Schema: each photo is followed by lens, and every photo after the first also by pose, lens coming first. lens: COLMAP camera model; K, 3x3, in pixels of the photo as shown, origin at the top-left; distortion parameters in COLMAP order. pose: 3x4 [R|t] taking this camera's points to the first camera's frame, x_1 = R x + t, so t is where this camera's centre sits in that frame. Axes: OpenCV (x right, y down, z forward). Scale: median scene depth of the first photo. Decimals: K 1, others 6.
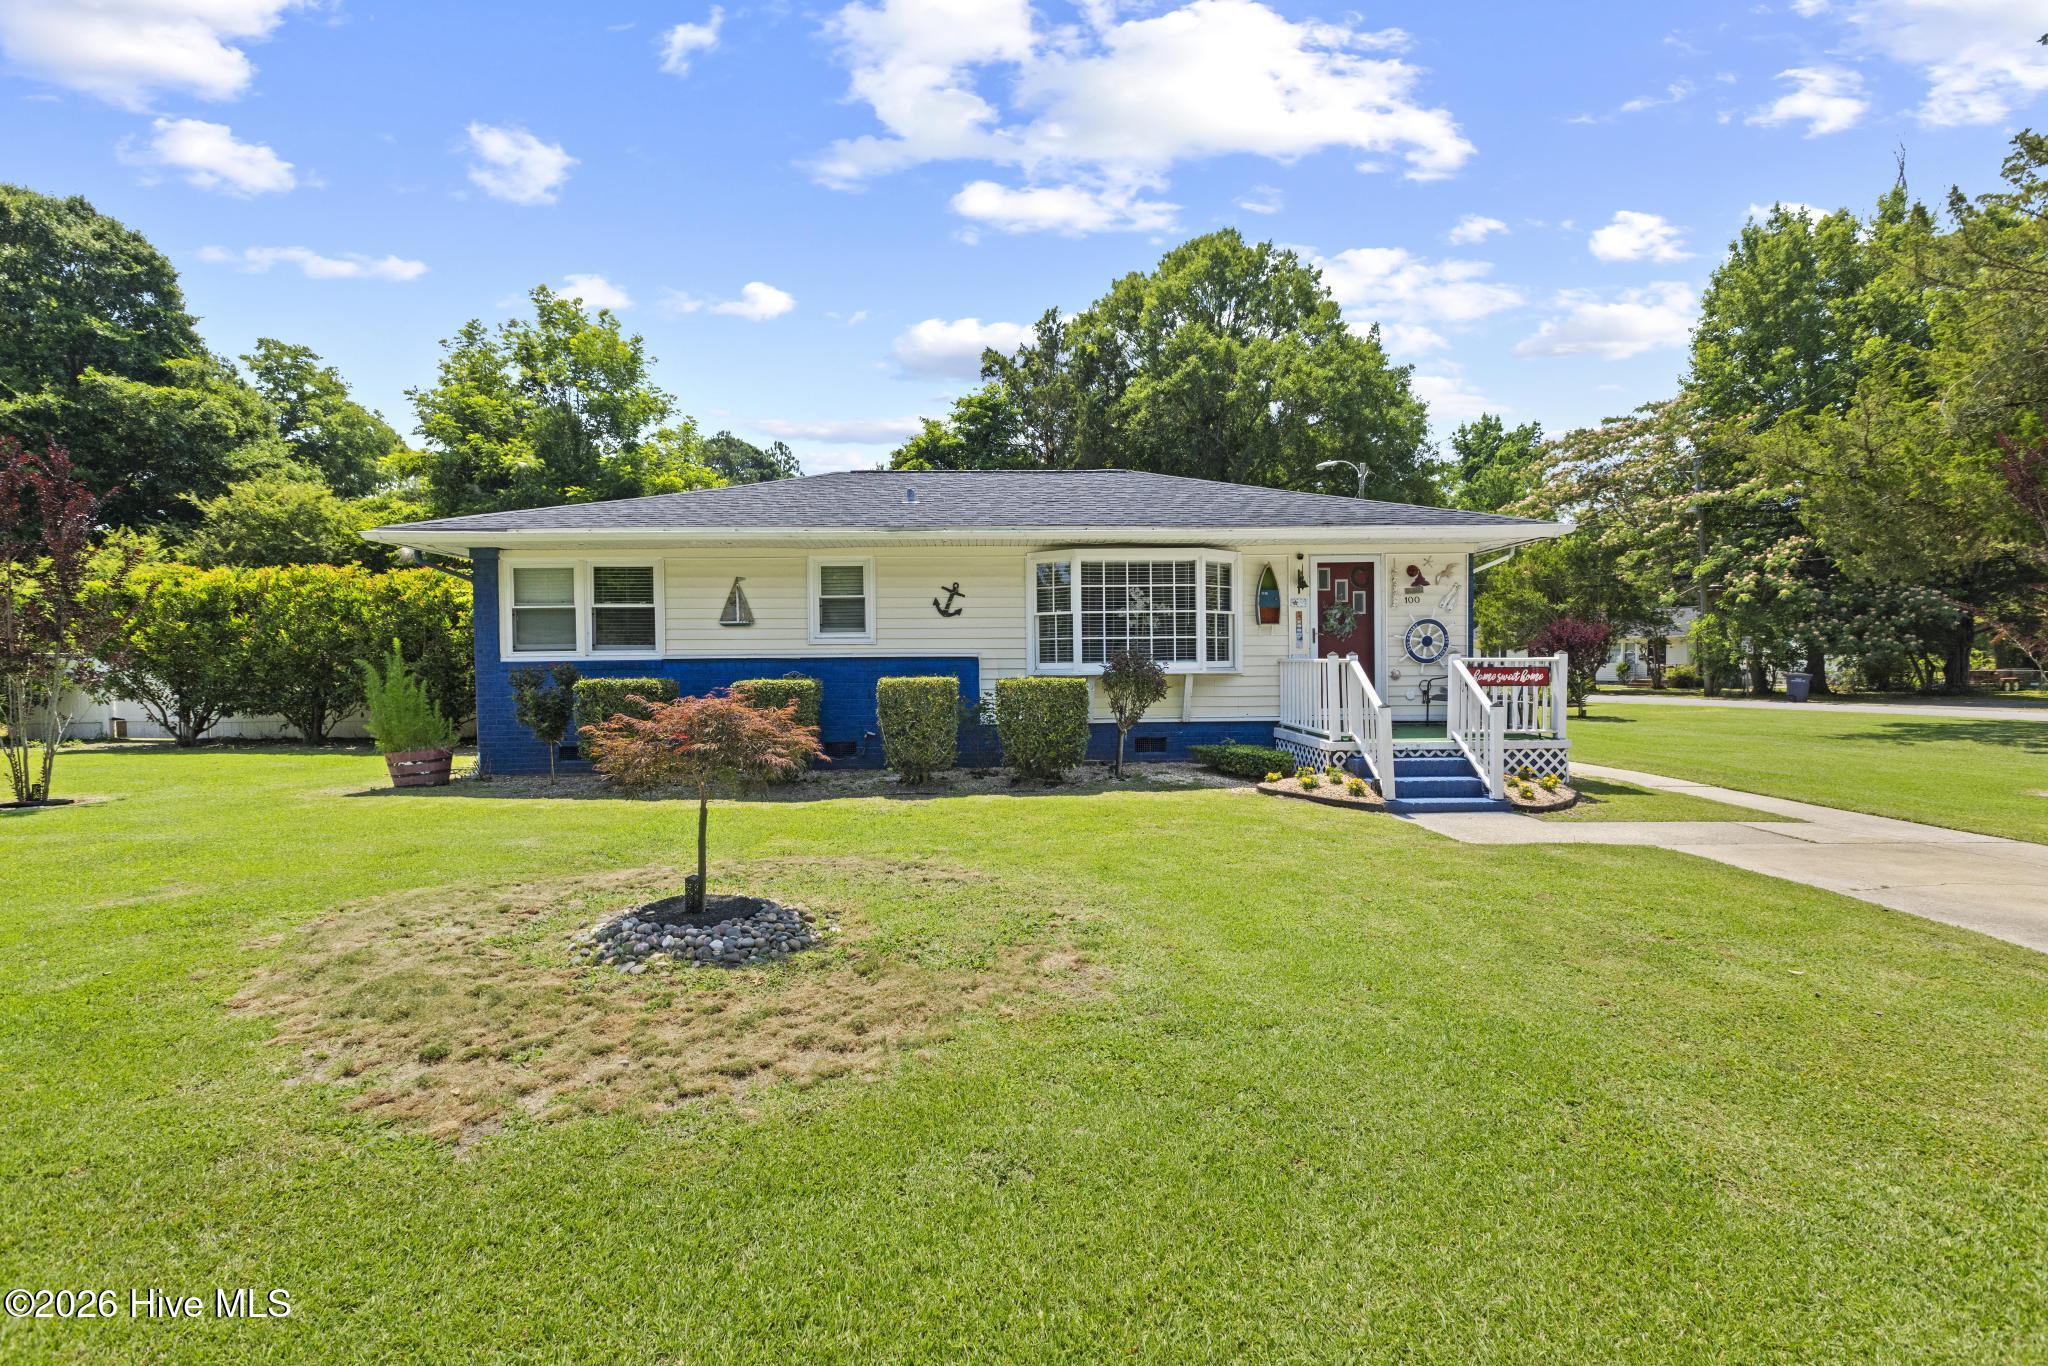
lens RADIAL K [[911.2, 0, 1024.0], [0, 911.2, 683.0], [0, 0, 1]] dist [0.004314, 0.000219]
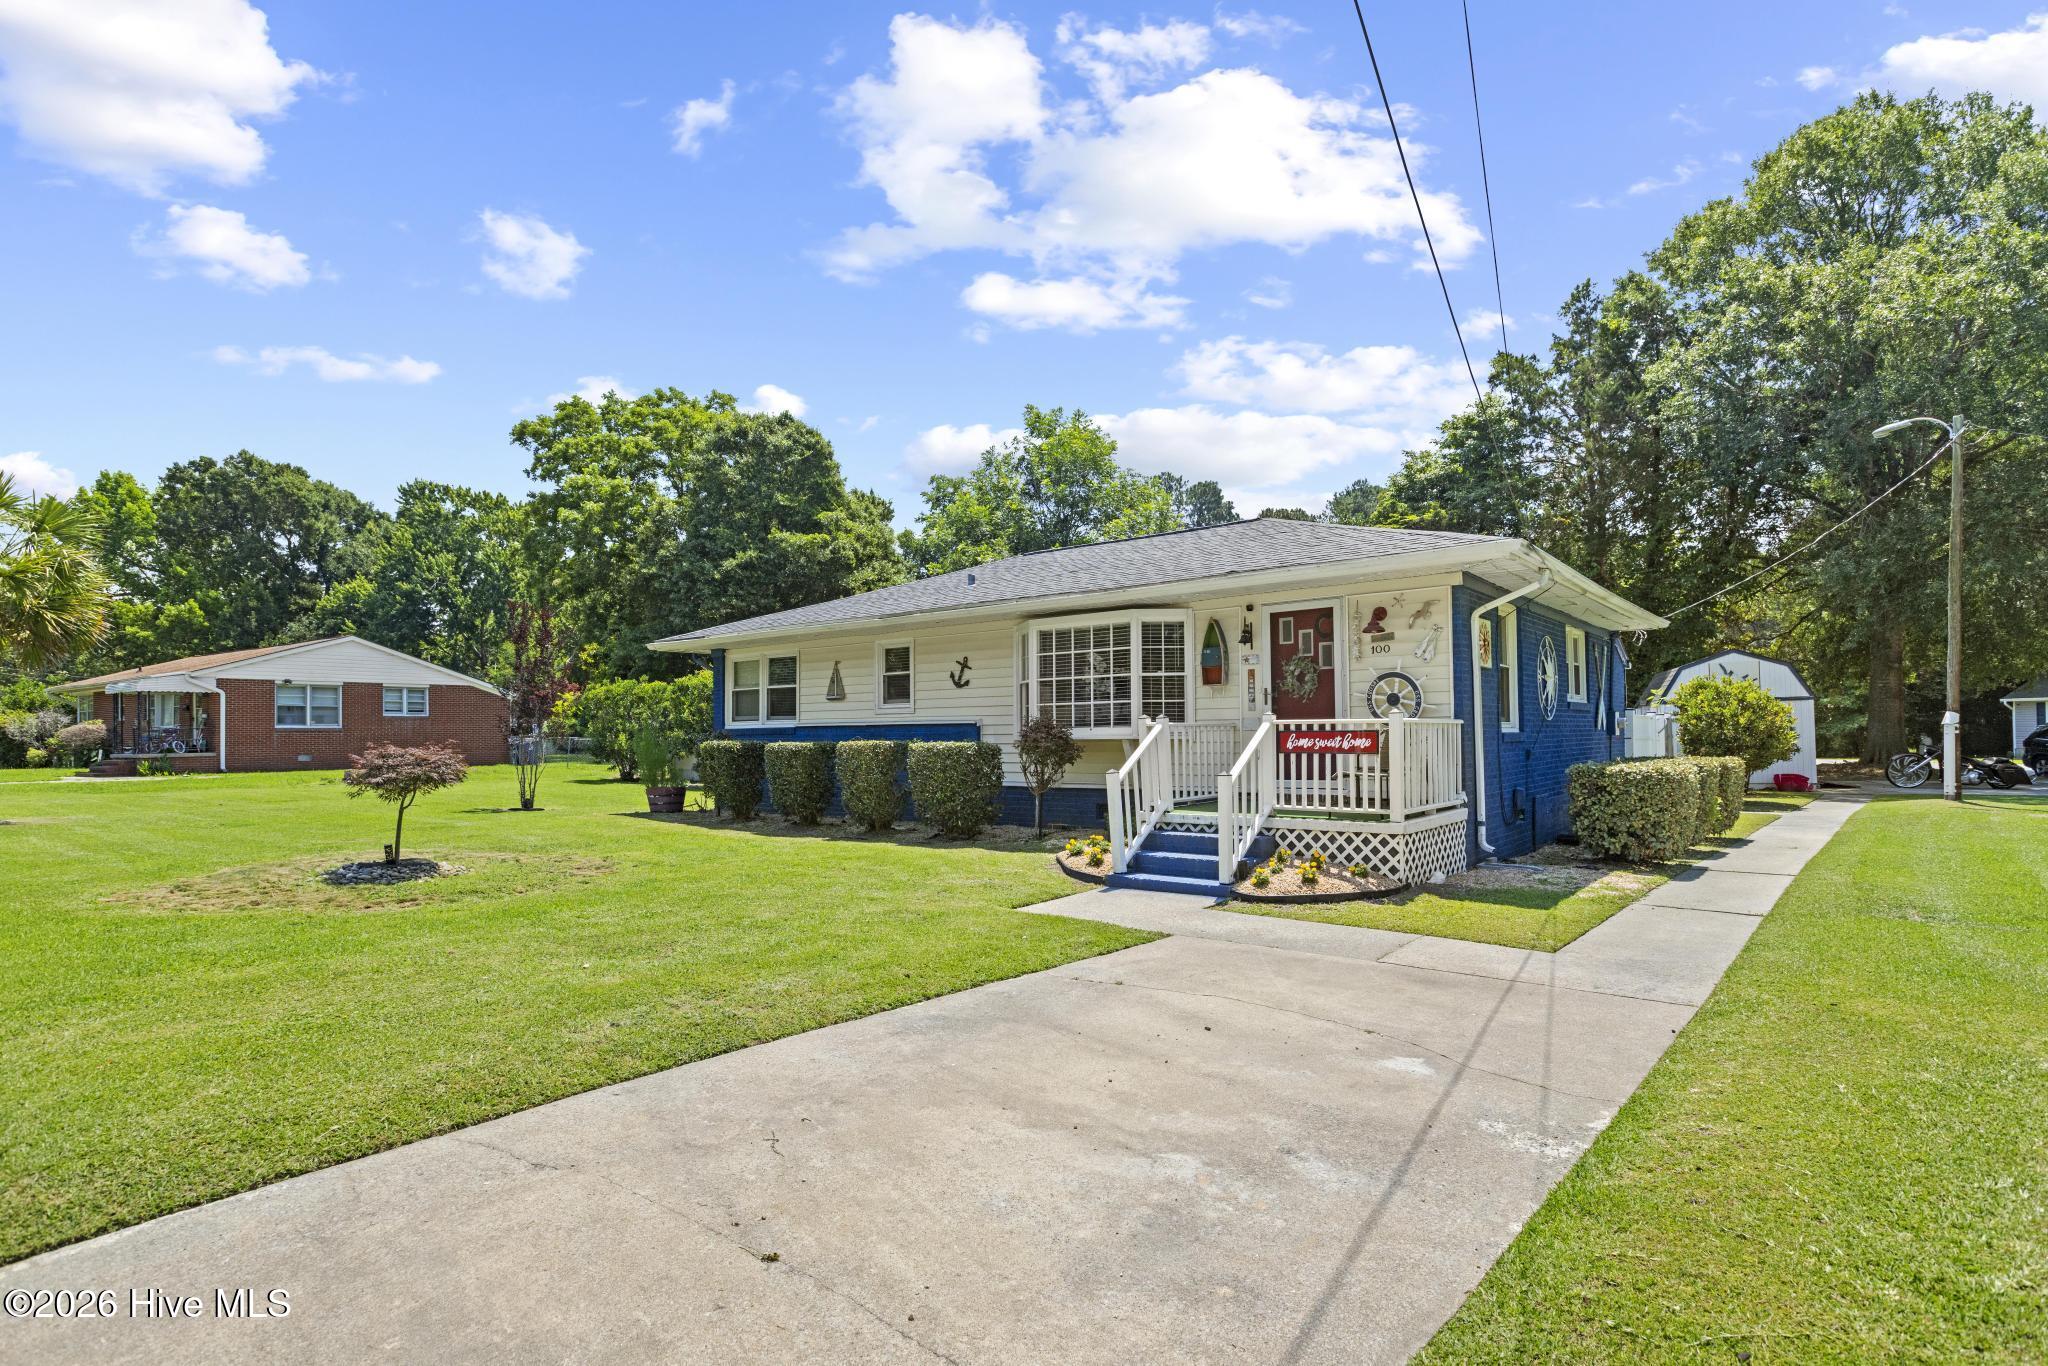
lens RADIAL K [[1033.9, 0, 1024.0], [0, 1033.9, 683.0], [0, 0, 1]] dist [0.000924, 0.000082]
pose [[0.757422, -0.033108, -0.652085, 0.331309], [-0.014465, 0.997618, -0.067453, 0.002372], [0.652765, 0.060523, 0.755139, 0.041547]]
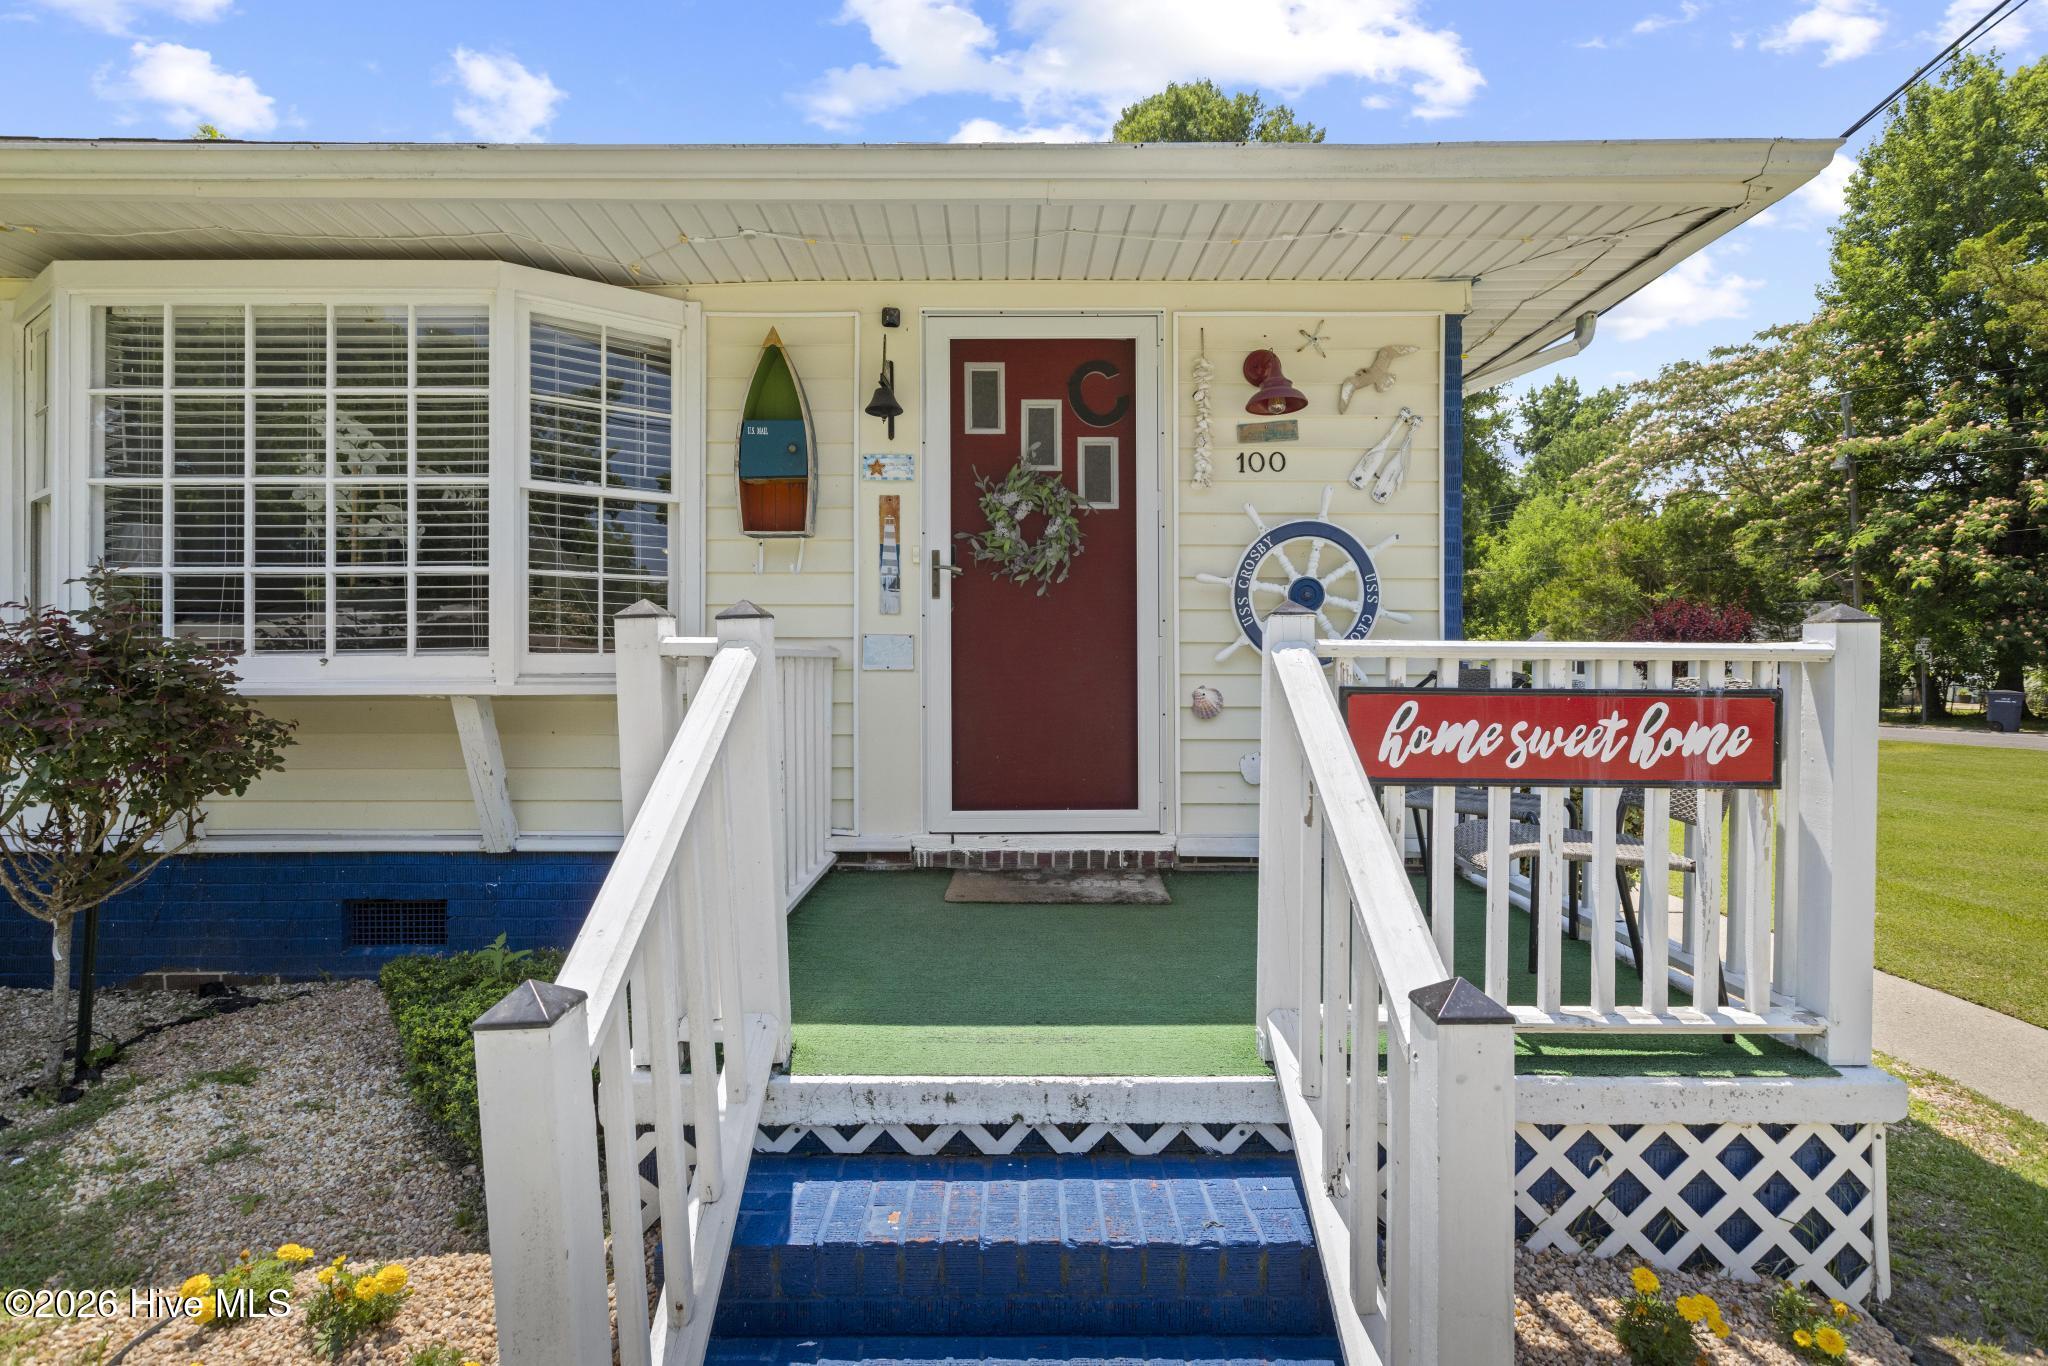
lens RADIAL K [[996.2, 0, 1026.8], [0, 996.2, 666.9], [0, 0, 1]] dist [-0.000511, 0.000982]
pose [[0.999644, 0.009674, -0.024858, 0.149997], [-0.010205, 0.999720, -0.021328, -0.005909], [0.024645, 0.021574, 0.999463, 0.279572]]
